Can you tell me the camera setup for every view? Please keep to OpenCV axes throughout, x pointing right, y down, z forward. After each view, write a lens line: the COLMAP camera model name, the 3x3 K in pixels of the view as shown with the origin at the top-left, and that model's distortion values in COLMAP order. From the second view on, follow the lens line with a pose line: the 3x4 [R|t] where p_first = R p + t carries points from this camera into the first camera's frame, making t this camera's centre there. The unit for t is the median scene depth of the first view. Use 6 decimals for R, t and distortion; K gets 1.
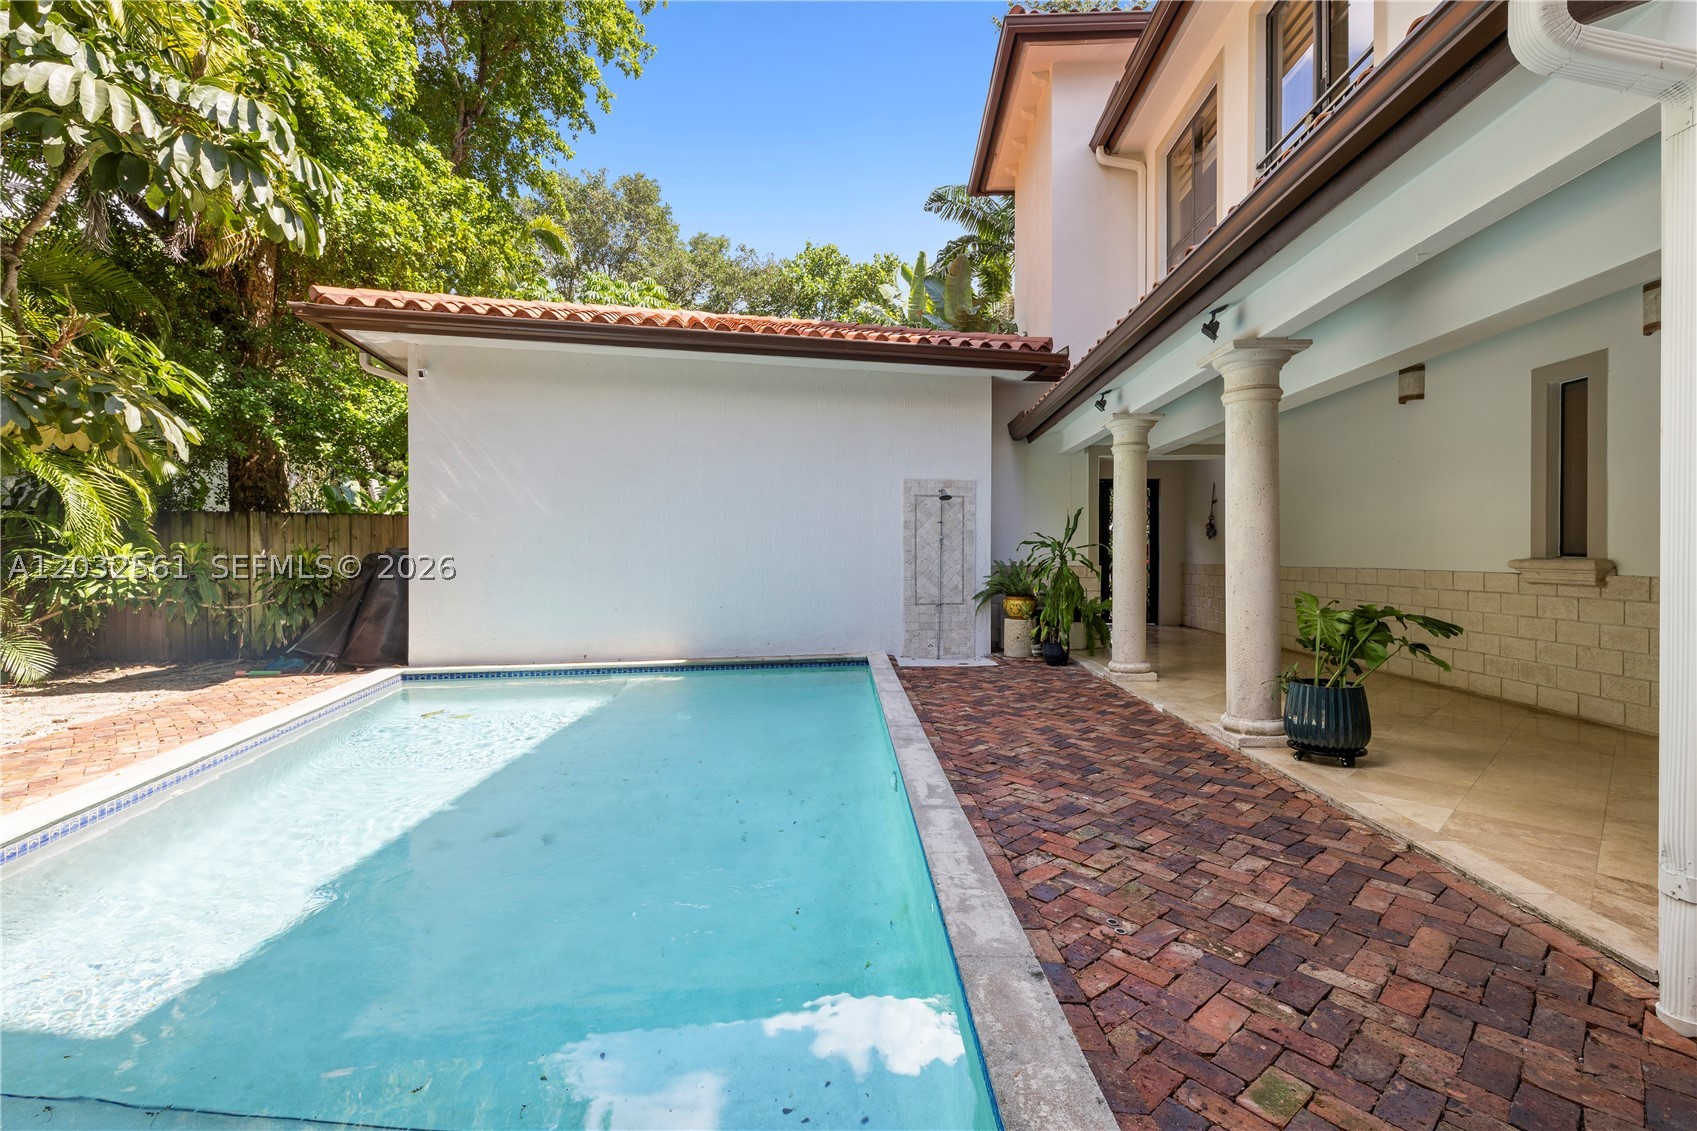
lens RADIAL K [[702.0, 0, 845.0], [0, 702.0, 560.5], [0, 0, 1]] dist [0.001525, 0.000393]
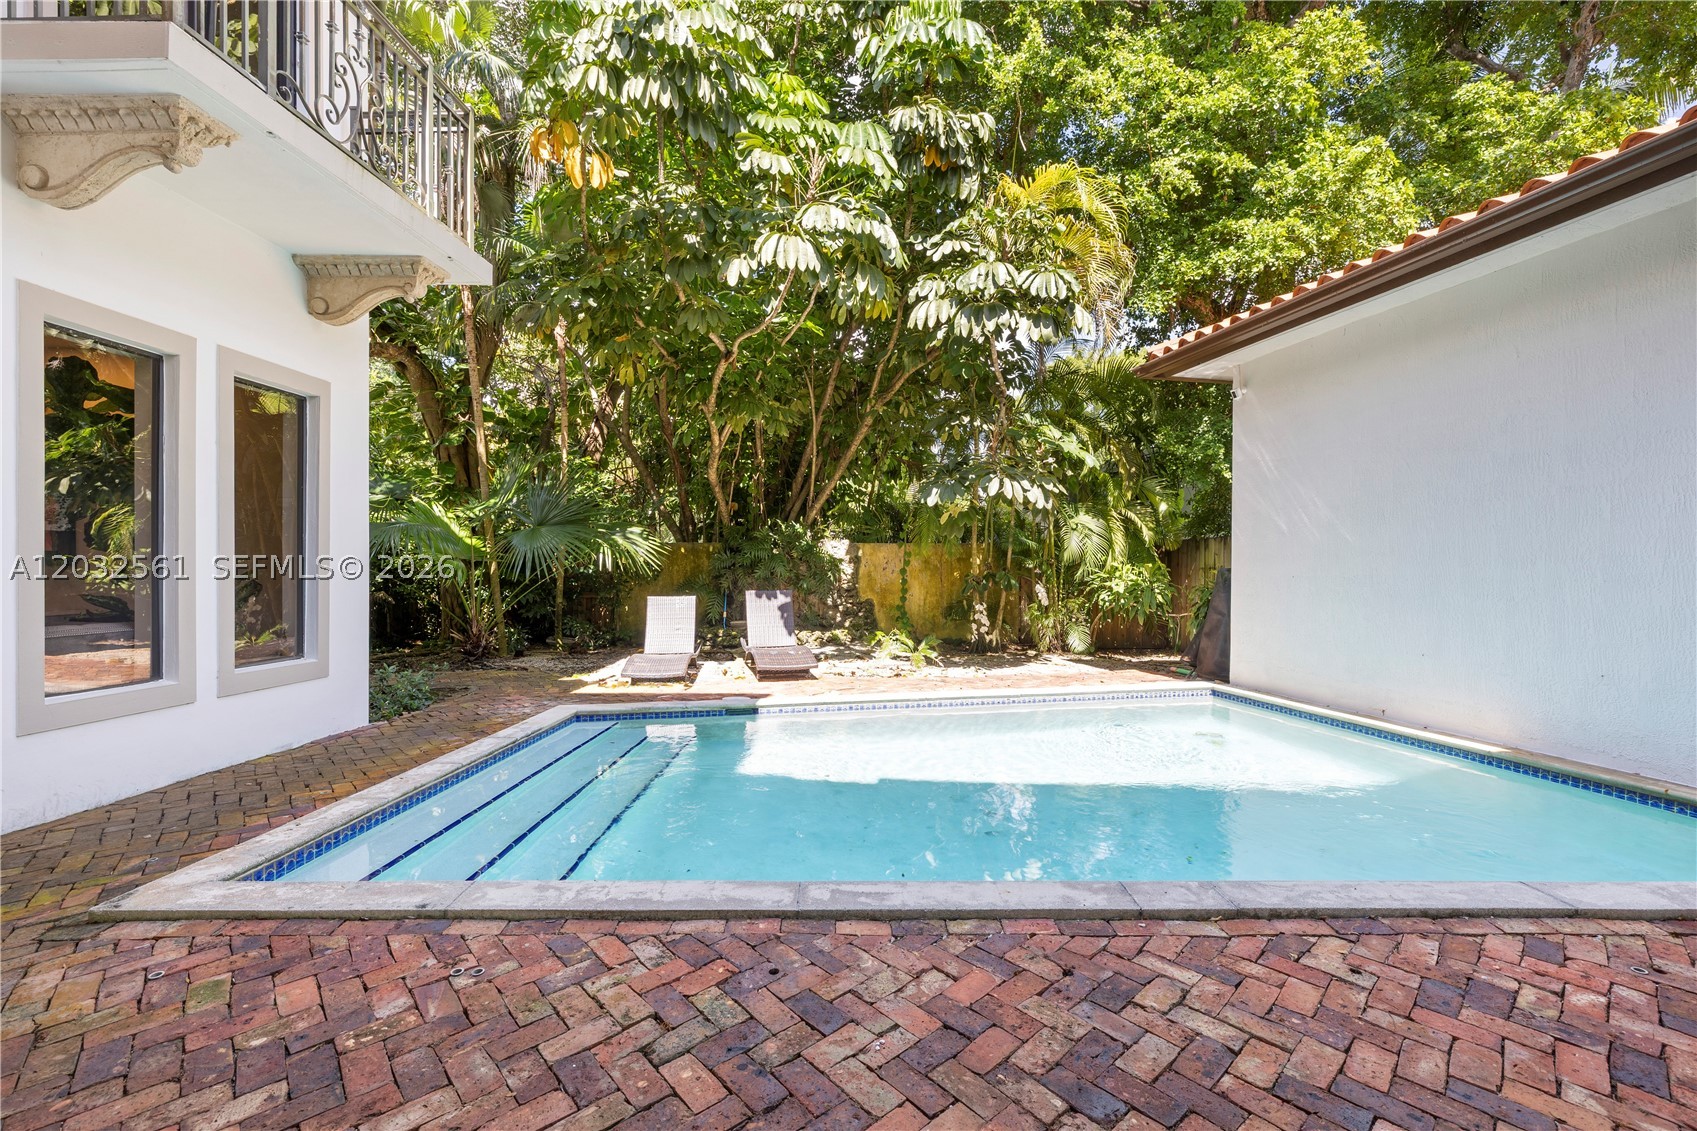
lens RADIAL K [[702.0, 0, 845.0], [0, 702.0, 560.5], [0, 0, 1]] dist [0.001525, 0.000393]
pose [[0.029973, -0.014426, -0.999447, 0.946508], [-0.011765, 0.999821, -0.014784, -0.020527], [0.999481, 0.012202, 0.029798, 1.024592]]
